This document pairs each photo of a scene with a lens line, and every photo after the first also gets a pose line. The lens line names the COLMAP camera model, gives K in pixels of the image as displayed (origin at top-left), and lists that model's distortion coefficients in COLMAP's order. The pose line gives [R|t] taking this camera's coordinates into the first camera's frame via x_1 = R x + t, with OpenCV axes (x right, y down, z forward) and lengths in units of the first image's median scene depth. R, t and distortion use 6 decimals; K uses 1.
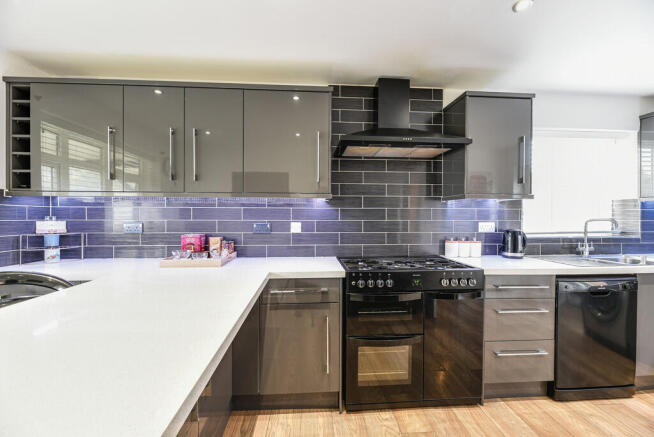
lens RADIAL K [[266.0, 0, 327.0], [0, 266.0, 218.5], [0, 0, 1]] dist [-0.001815, -0.000656]
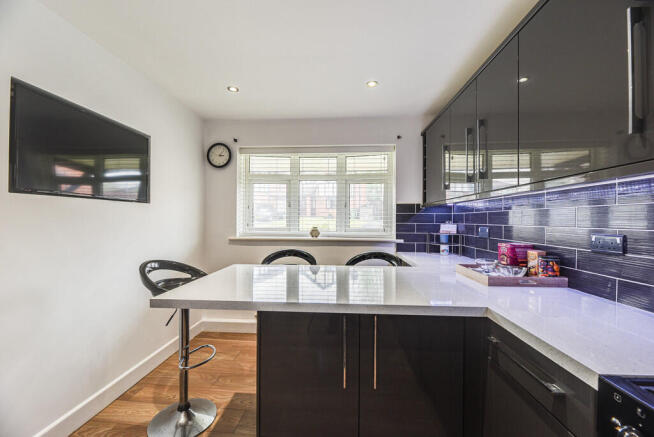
lens RADIAL K [[273.4, 0, 327.0], [0, 273.4, 216.4], [0, 0, 1]] dist [0.000653, -0.000227]
pose [[-0.129539, -0.015200, -0.991458, 0.371338], [-0.011804, 0.999835, -0.013786, -0.003394], [0.991504, 0.009918, -0.129698, 0.522684]]
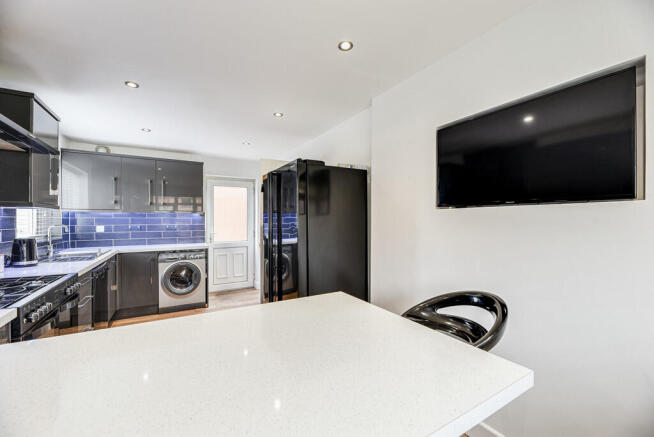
lens RADIAL K [[266.9, 0, 328.2], [0, 266.9, 220.9], [0, 0, 1]] dist [-0.000915, -0.000246]
pose [[-0.448469, -0.006562, 0.893774, -0.720527], [0.004677, 0.999942, 0.009688, -0.027634], [-0.893786, 0.008525, -0.448412, 0.444083]]
